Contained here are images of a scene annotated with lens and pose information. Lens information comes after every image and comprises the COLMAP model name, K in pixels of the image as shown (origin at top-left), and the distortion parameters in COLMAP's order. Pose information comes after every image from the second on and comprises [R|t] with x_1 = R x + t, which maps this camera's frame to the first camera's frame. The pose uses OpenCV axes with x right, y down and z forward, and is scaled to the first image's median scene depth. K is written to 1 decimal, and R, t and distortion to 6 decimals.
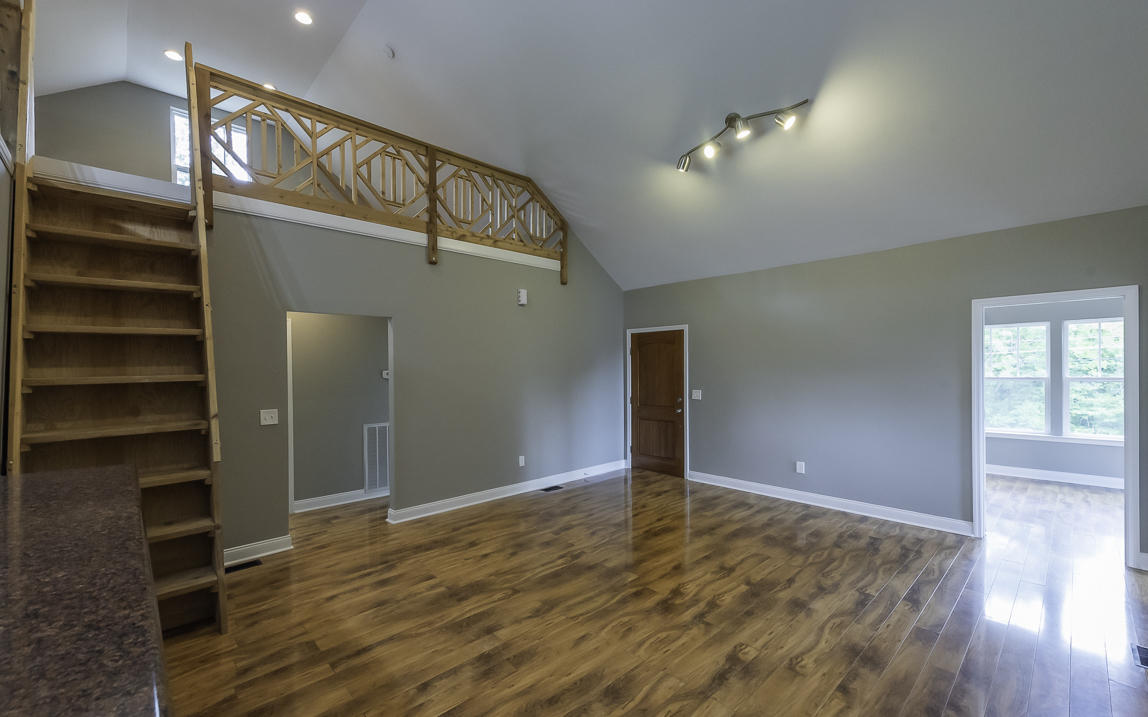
lens RADIAL K [[463.0, 0, 558.6], [0, 463.0, 377.0], [0, 0, 1]] dist [0.016628, -0.003202]
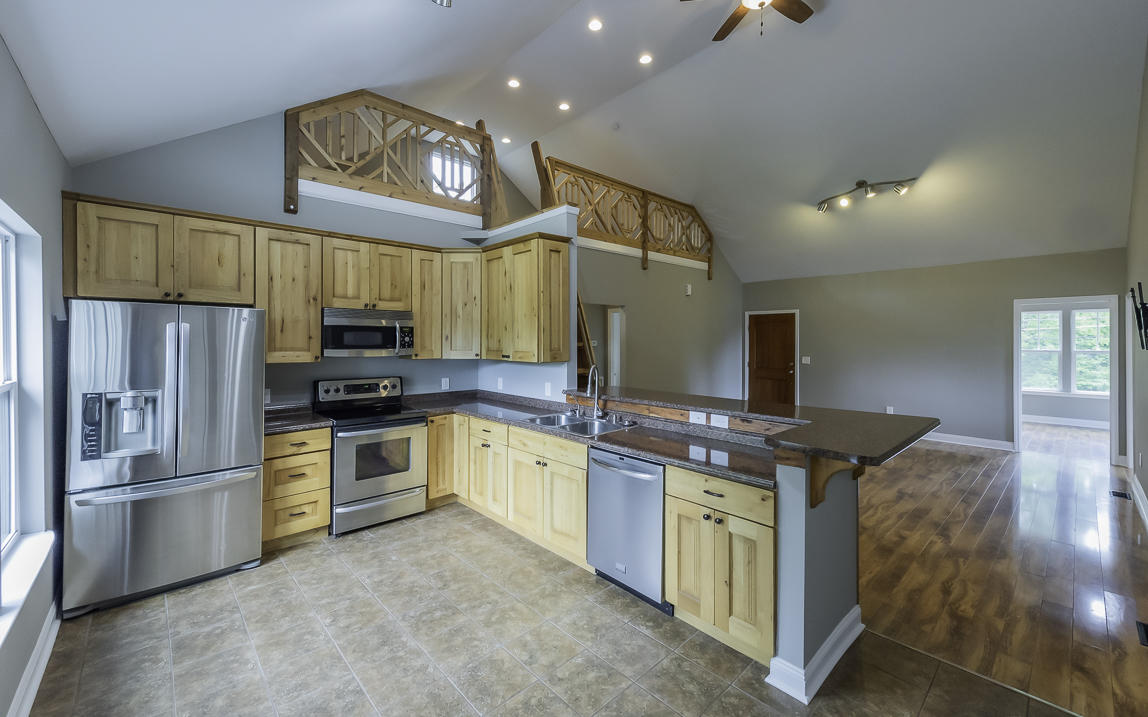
lens RADIAL K [[463.0, 0, 560.6], [0, 463.0, 343.3], [0, 0, 1]] dist [0.016628, -0.003202]
pose [[0.999938, 0.010520, -0.003652, -0.549329], [-0.010551, 0.999909, -0.008421, 0.009467], [0.003563, 0.008459, 0.999958, -0.501396]]
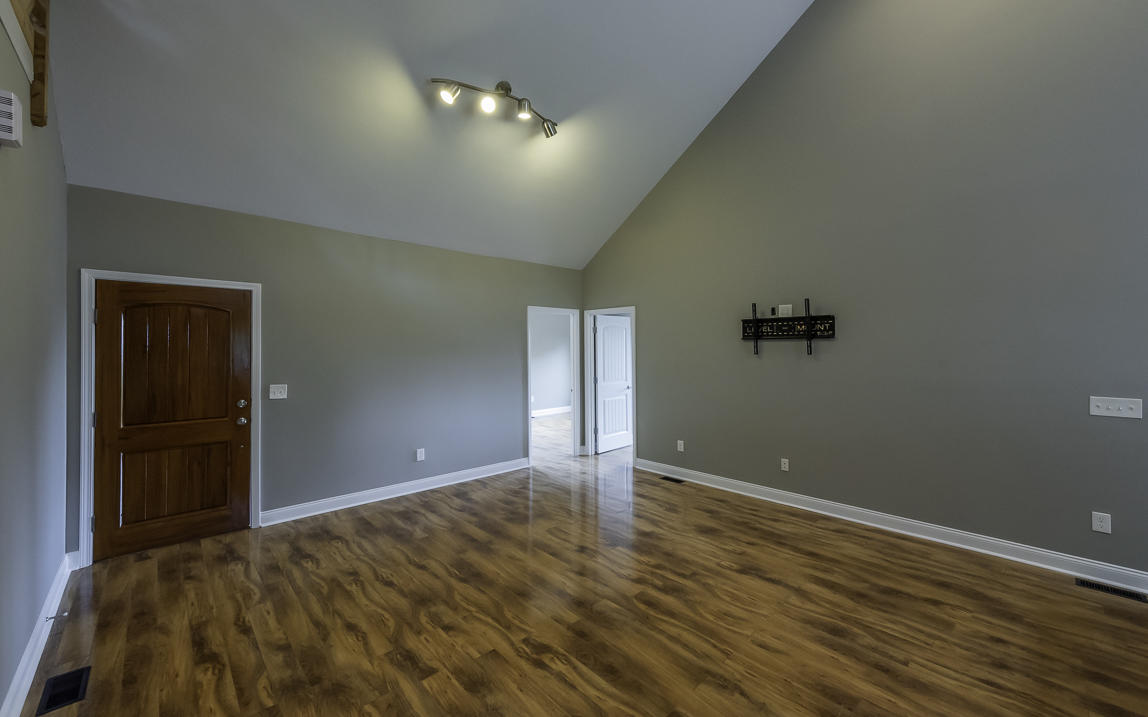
lens RADIAL K [[463.0, 0, 576.0], [0, 463.0, 351.8], [0, 0, 1]] dist [0.016628, -0.003202]
pose [[-0.021205, -0.001387, 0.999774, -0.485572], [0.021910, 0.999758, 0.001852, -0.009756], [-0.999535, 0.021944, -0.021170, 0.789784]]
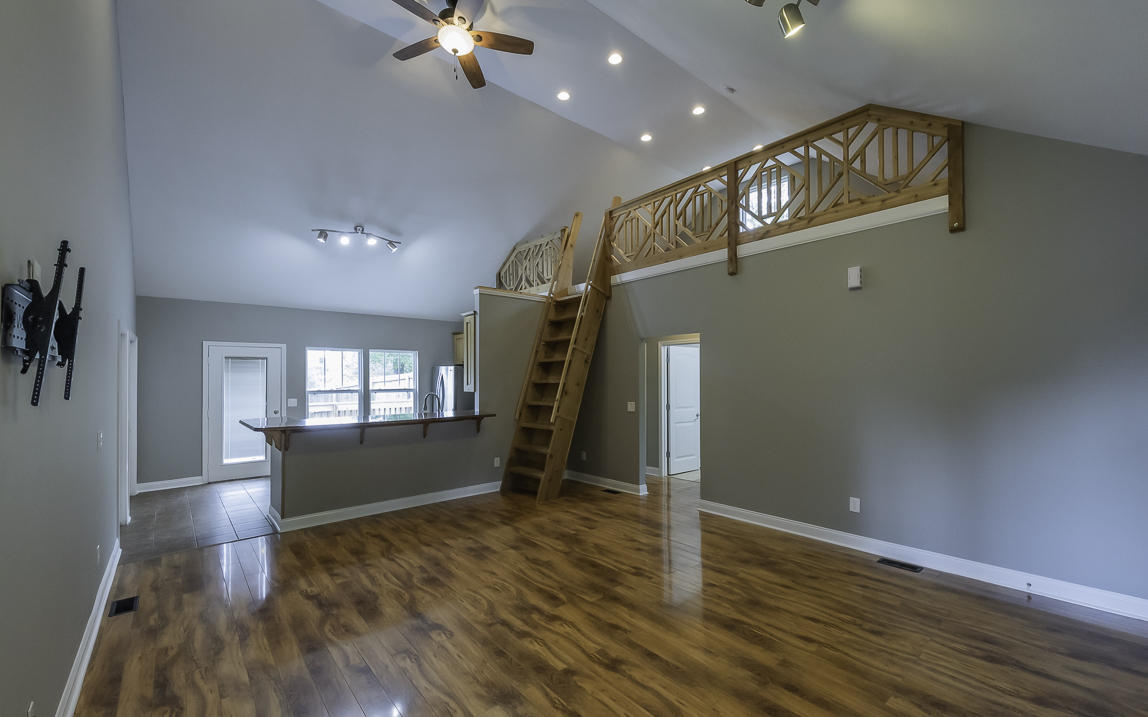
lens RADIAL K [[463.0, 0, 572.2], [0, 463.0, 366.8], [0, 0, 1]] dist [0.016628, -0.003202]
pose [[-0.032276, -0.015677, -0.999356, 0.825884], [-0.012752, 0.999802, -0.015272, -0.018599], [0.999398, 0.012251, -0.032469, 0.734365]]
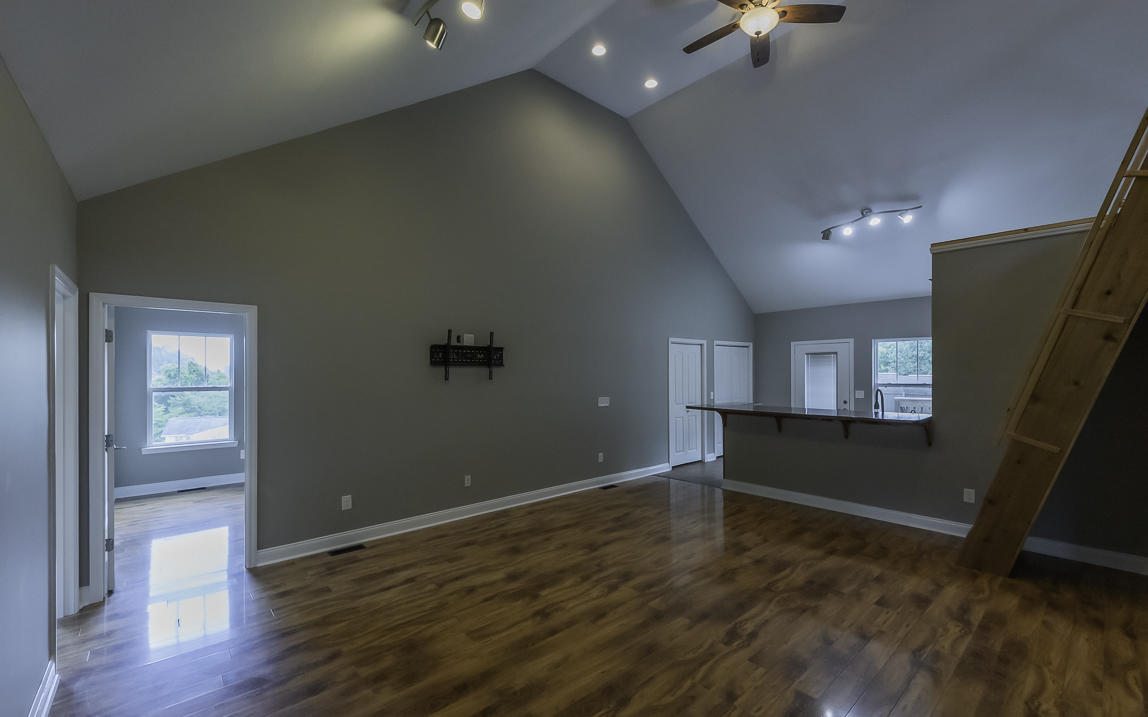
lens RADIAL K [[463.0, 0, 592.7], [0, 463.0, 382.6], [0, 0, 1]] dist [0.016628, -0.003202]
pose [[-0.999780, 0.009925, -0.018468, 0.216959], [0.009166, 0.999129, 0.040712, -0.027443], [0.018856, 0.040533, -0.999000, 1.399811]]
